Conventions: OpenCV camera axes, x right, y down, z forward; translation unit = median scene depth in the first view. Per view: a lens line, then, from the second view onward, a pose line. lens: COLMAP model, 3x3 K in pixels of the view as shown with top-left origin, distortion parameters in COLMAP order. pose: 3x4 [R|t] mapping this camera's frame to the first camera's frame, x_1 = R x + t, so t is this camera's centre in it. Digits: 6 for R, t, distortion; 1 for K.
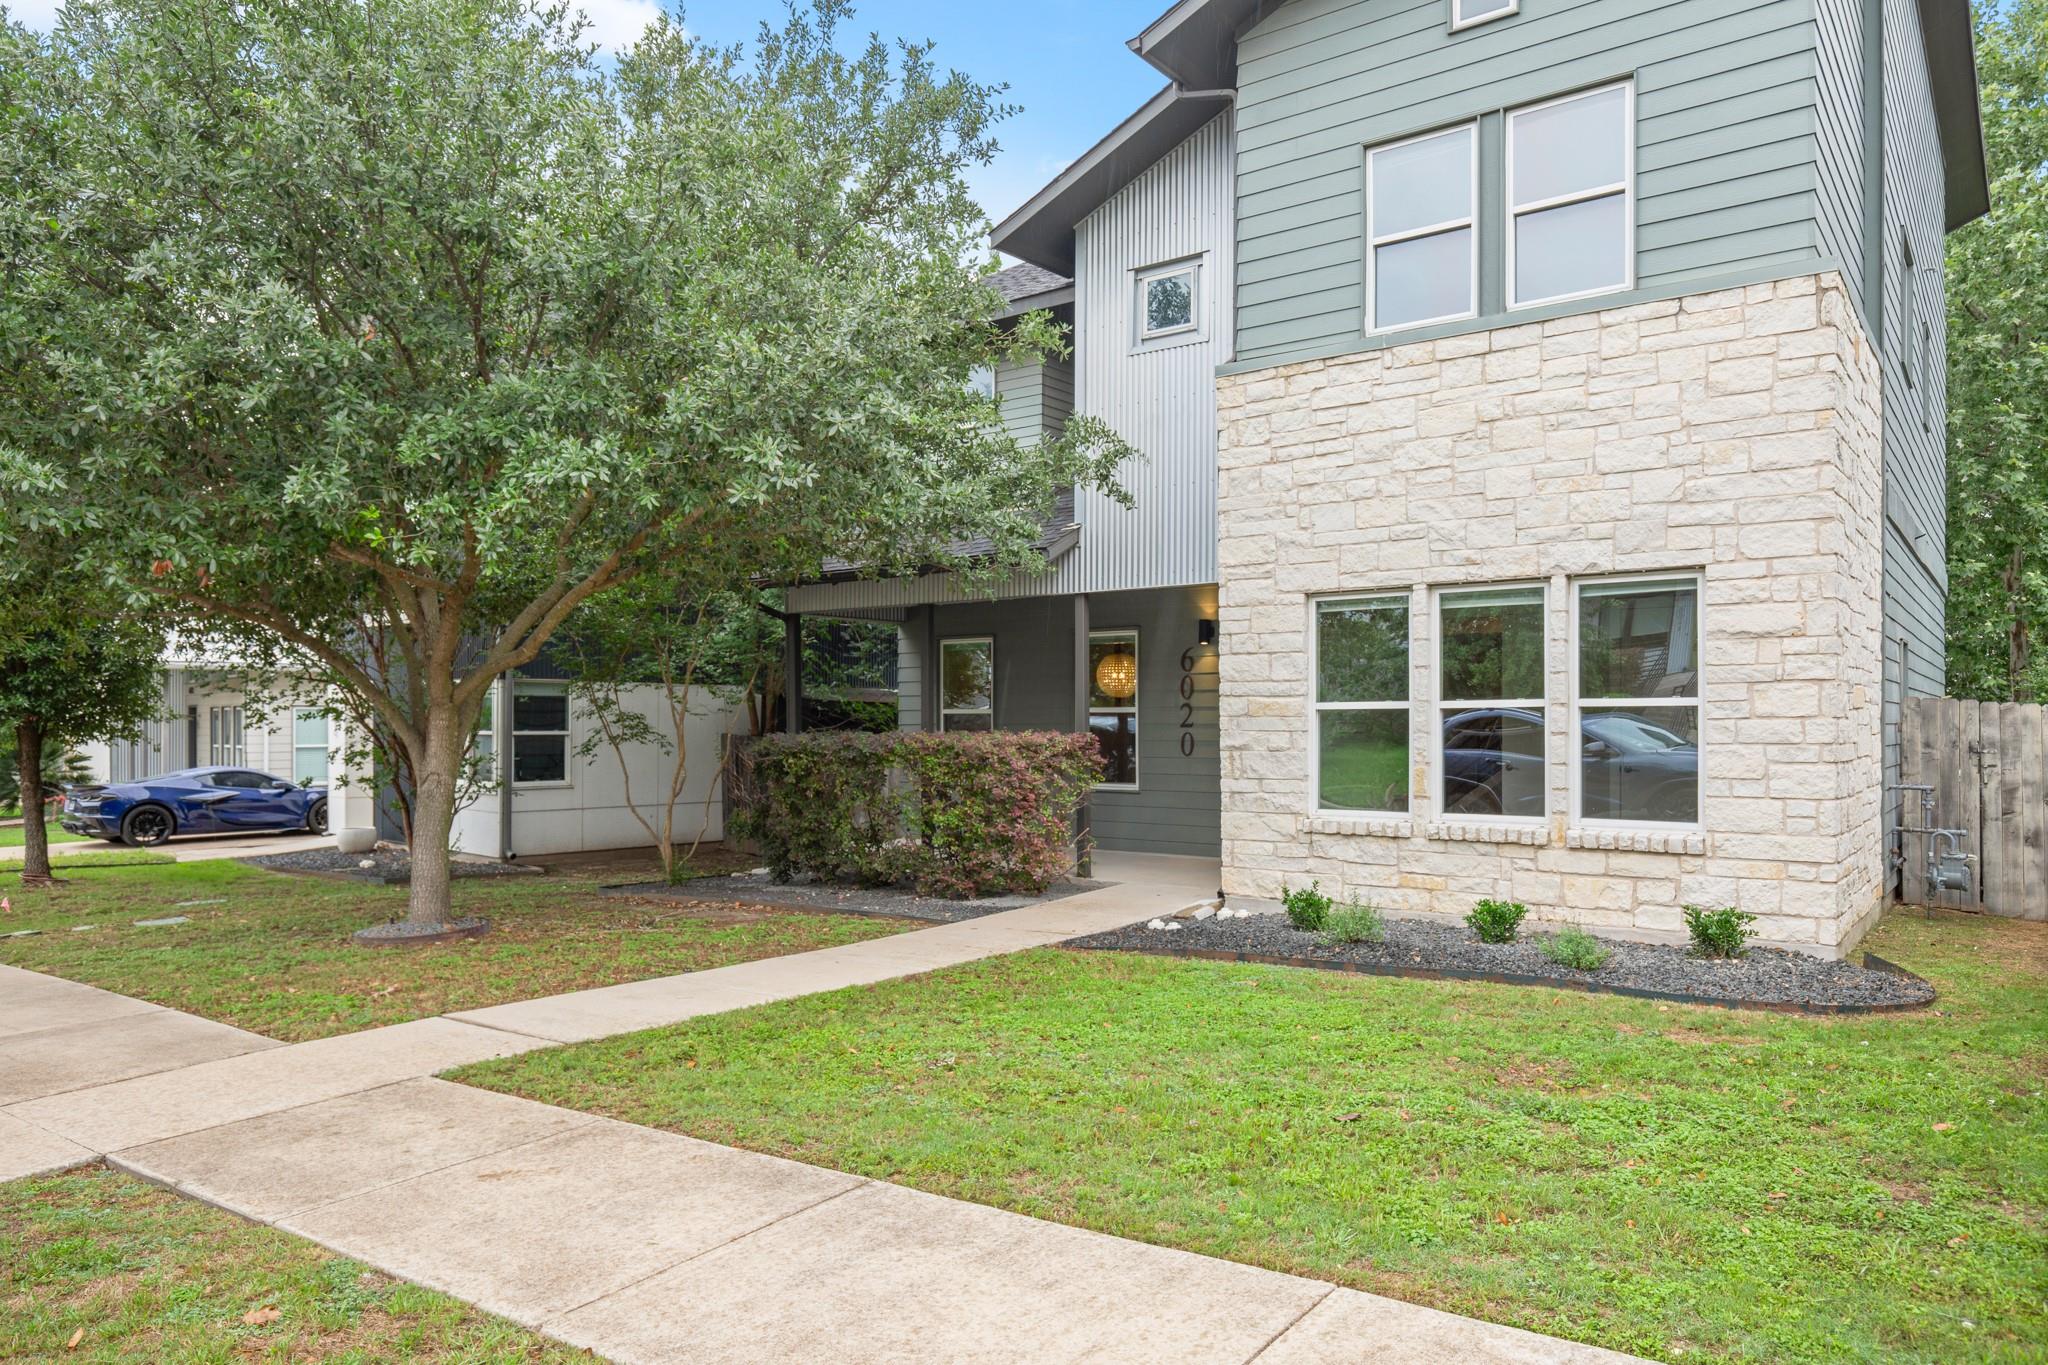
lens RADIAL K [[1350.8, 0, 1027.3], [0, 1350.8, 695.5], [0, 0, 1]] dist [0.085310, -0.000305]
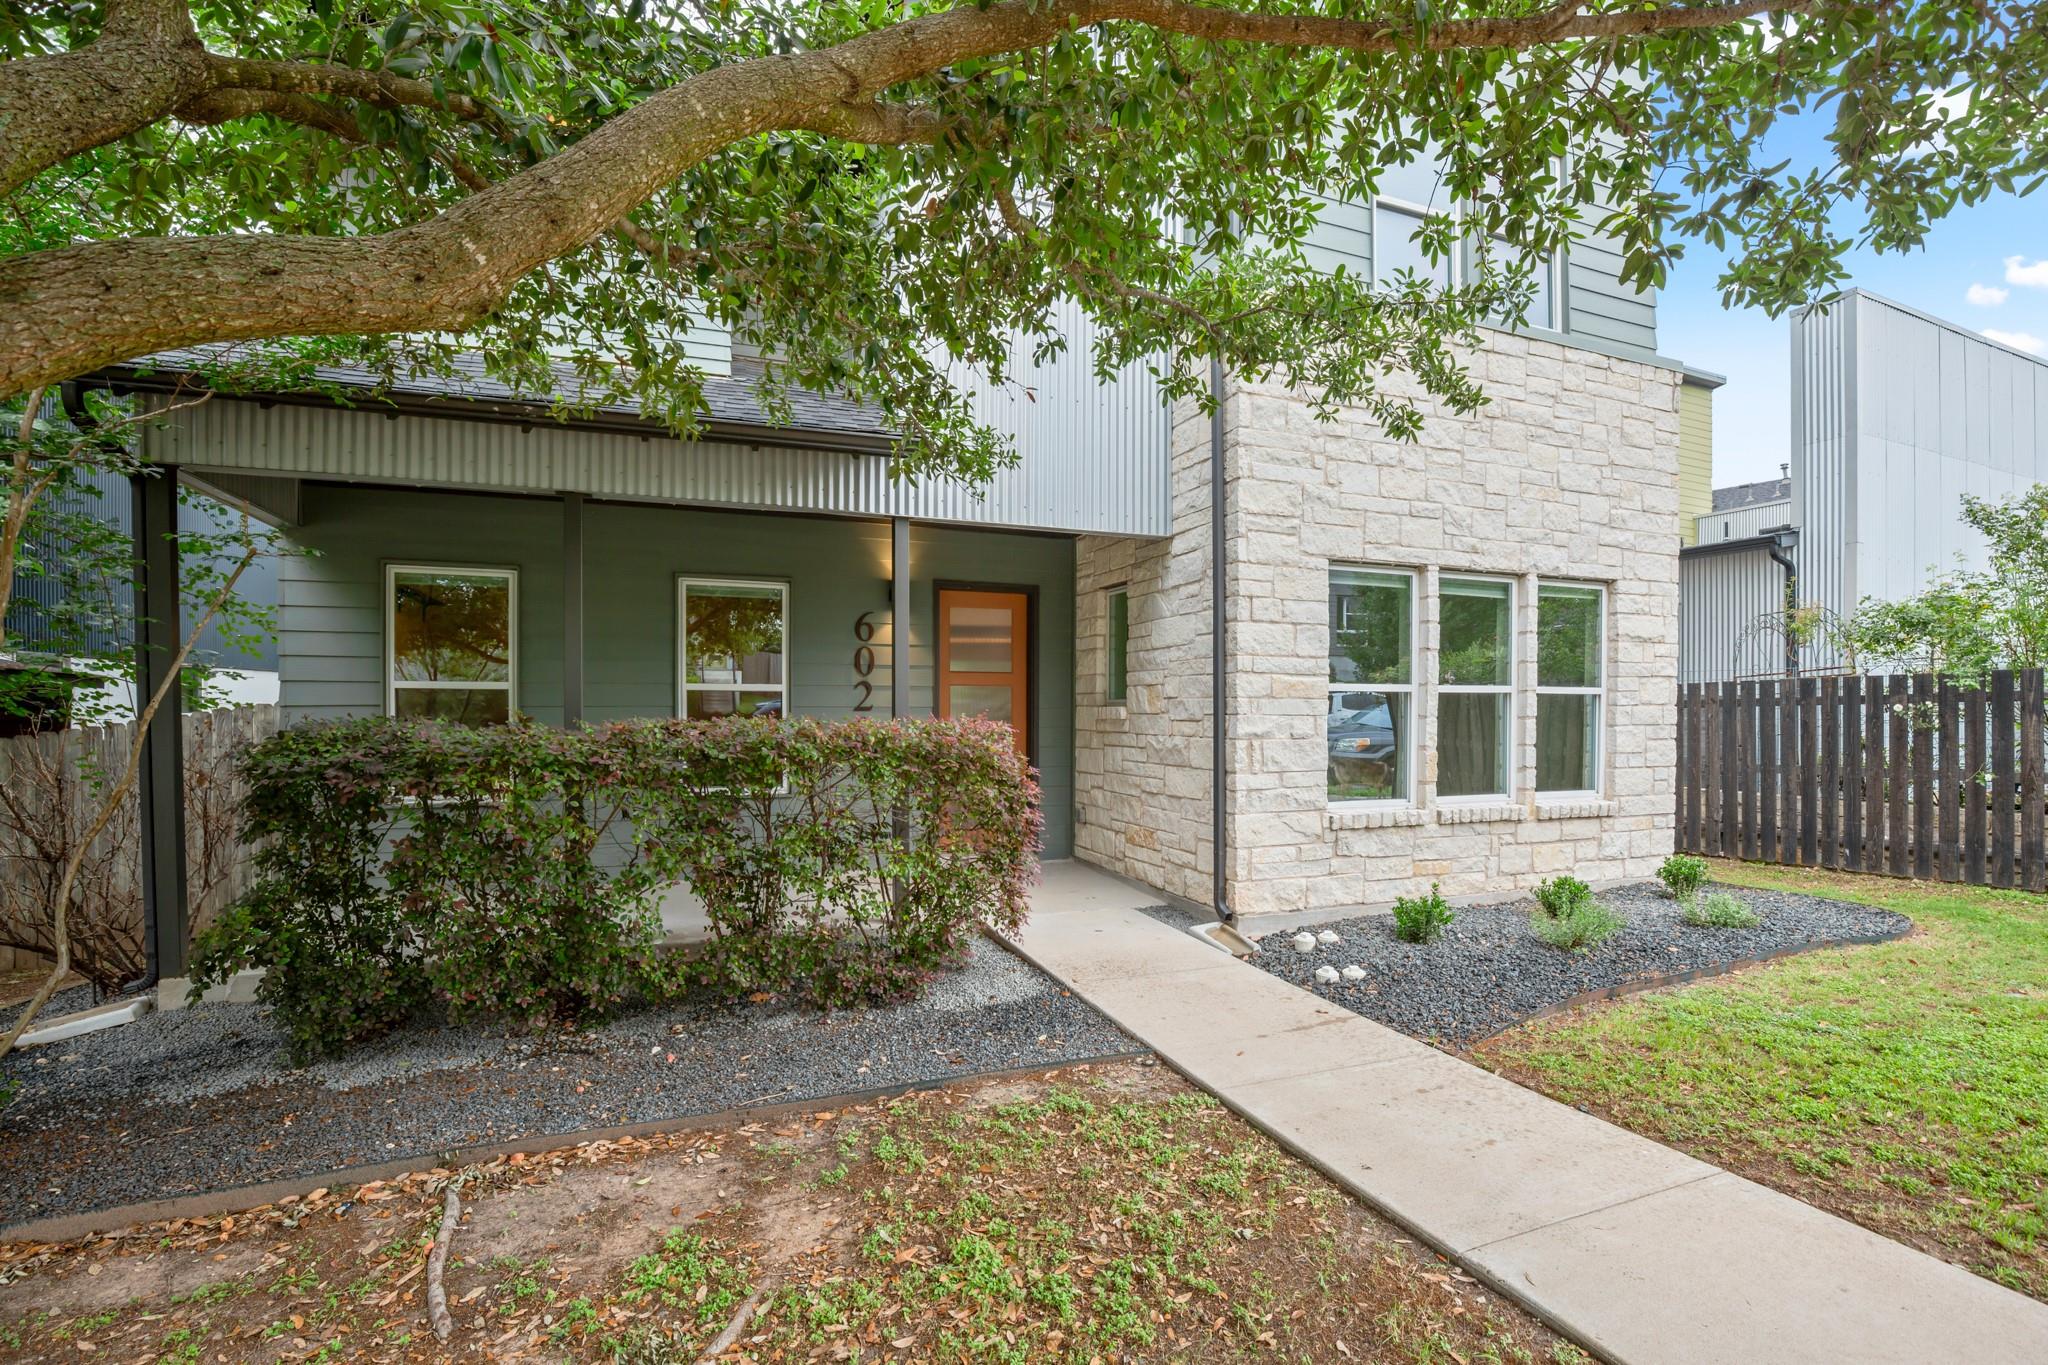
lens RADIAL K [[920.3, 0, 1008.3], [0, 920.3, 714.0], [0, 0, 1]] dist [0.006223, -0.006055]
pose [[0.532632, 0.001009, 0.846346, -0.434787], [-0.023207, 0.999641, 0.013414, 0.023112], [-0.846029, -0.026786, 0.532464, 0.898314]]
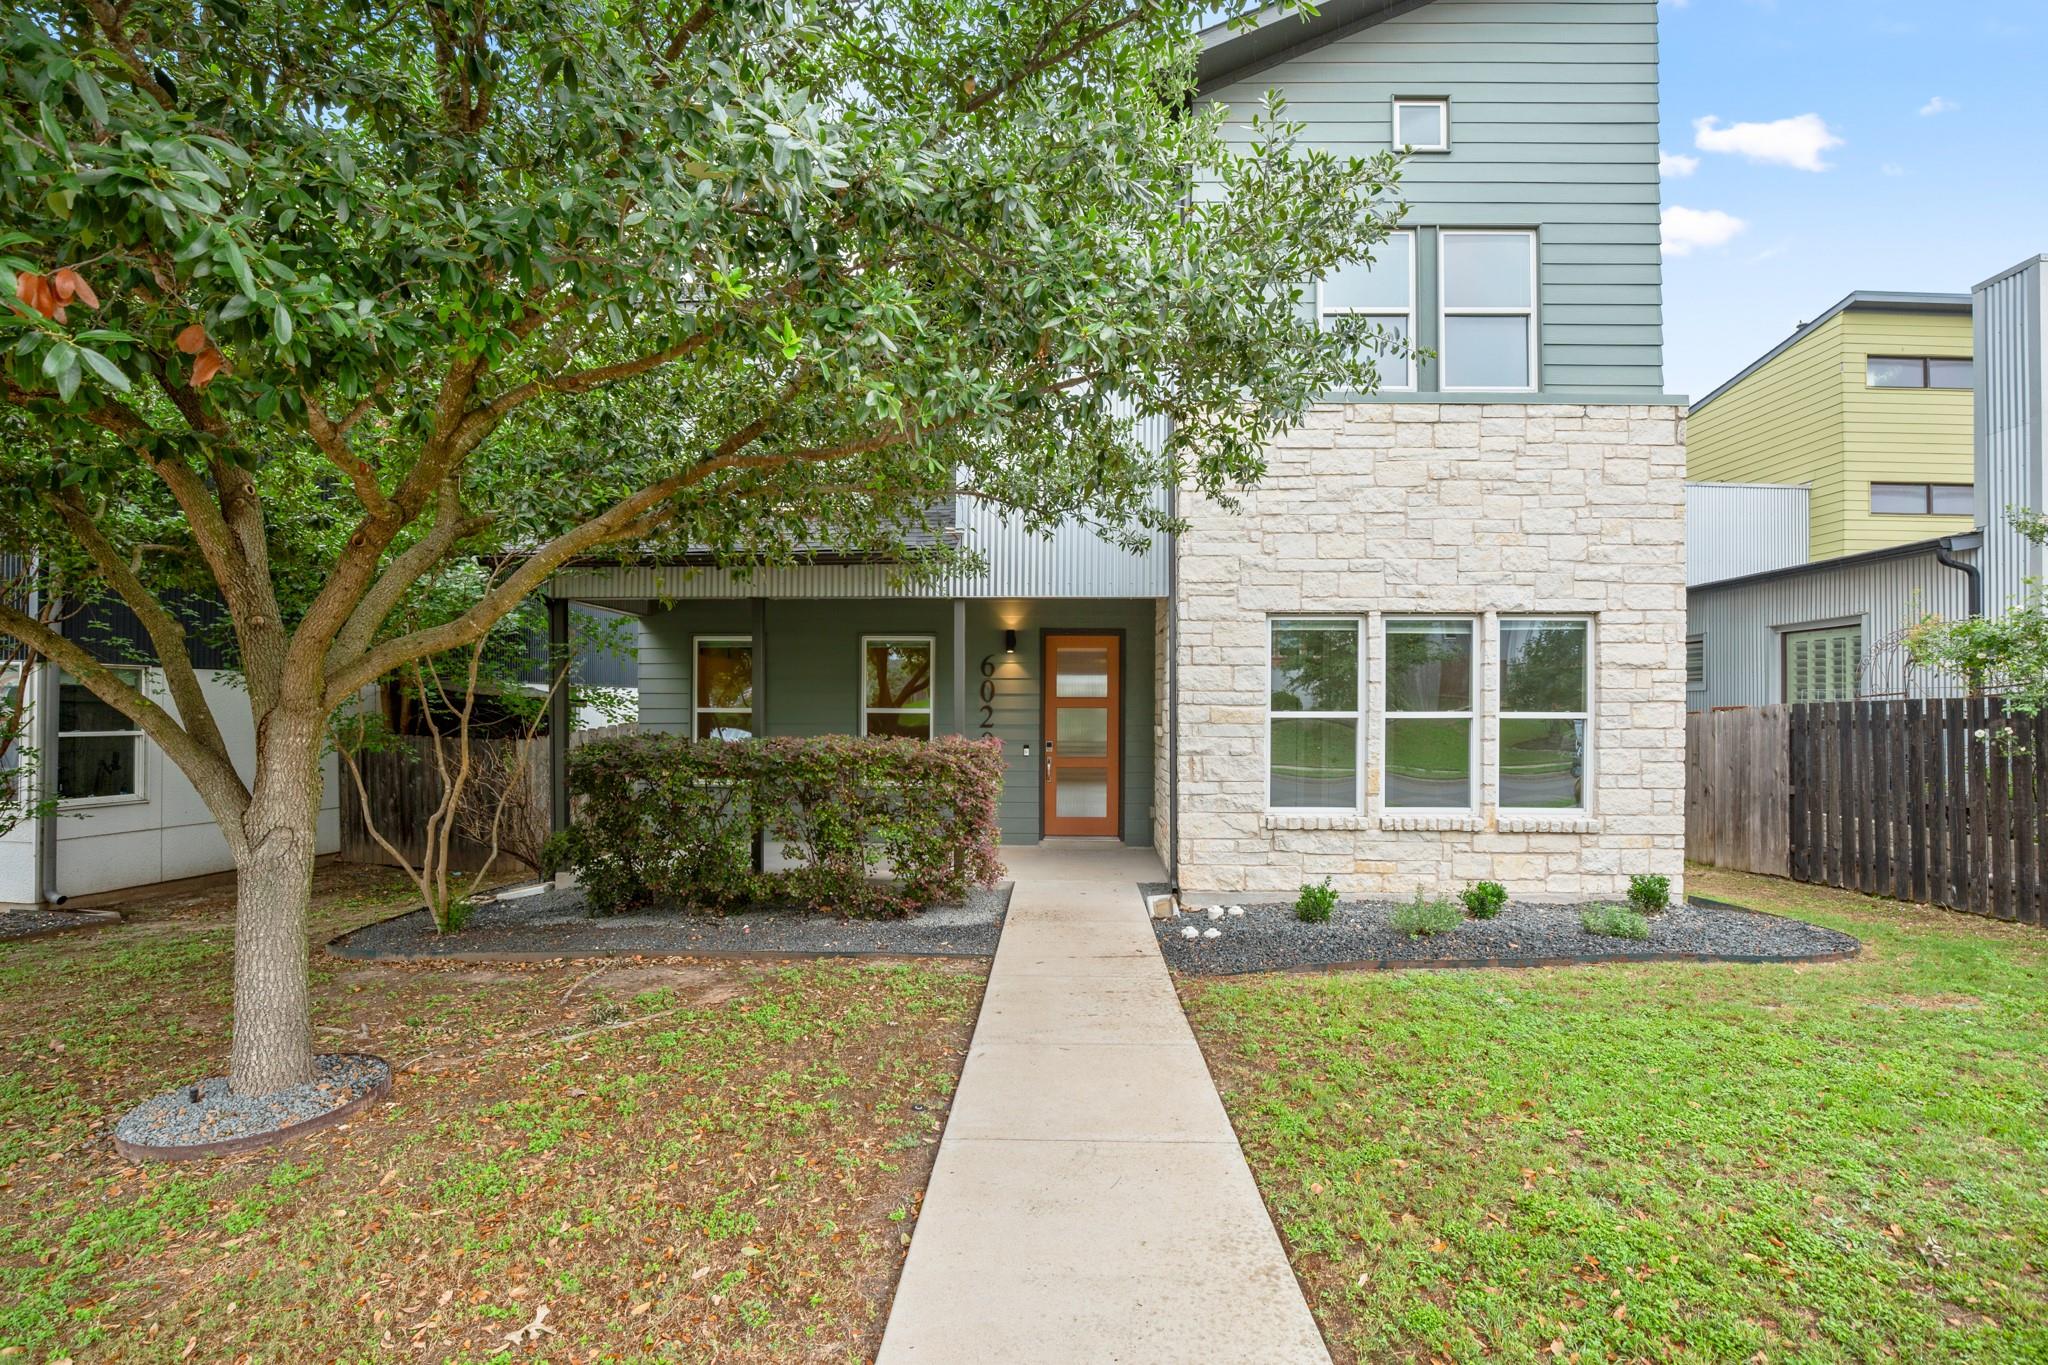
lens RADIAL K [[920.3, 0, 1031.6], [0, 920.3, 703.4], [0, 0, 1]] dist [0.006223, -0.006055]
pose [[0.822407, 0.009695, 0.568818, -0.397141], [-0.018285, 0.999789, 0.009397, -0.005226], [-0.568606, -0.018129, 0.822410, 0.516592]]
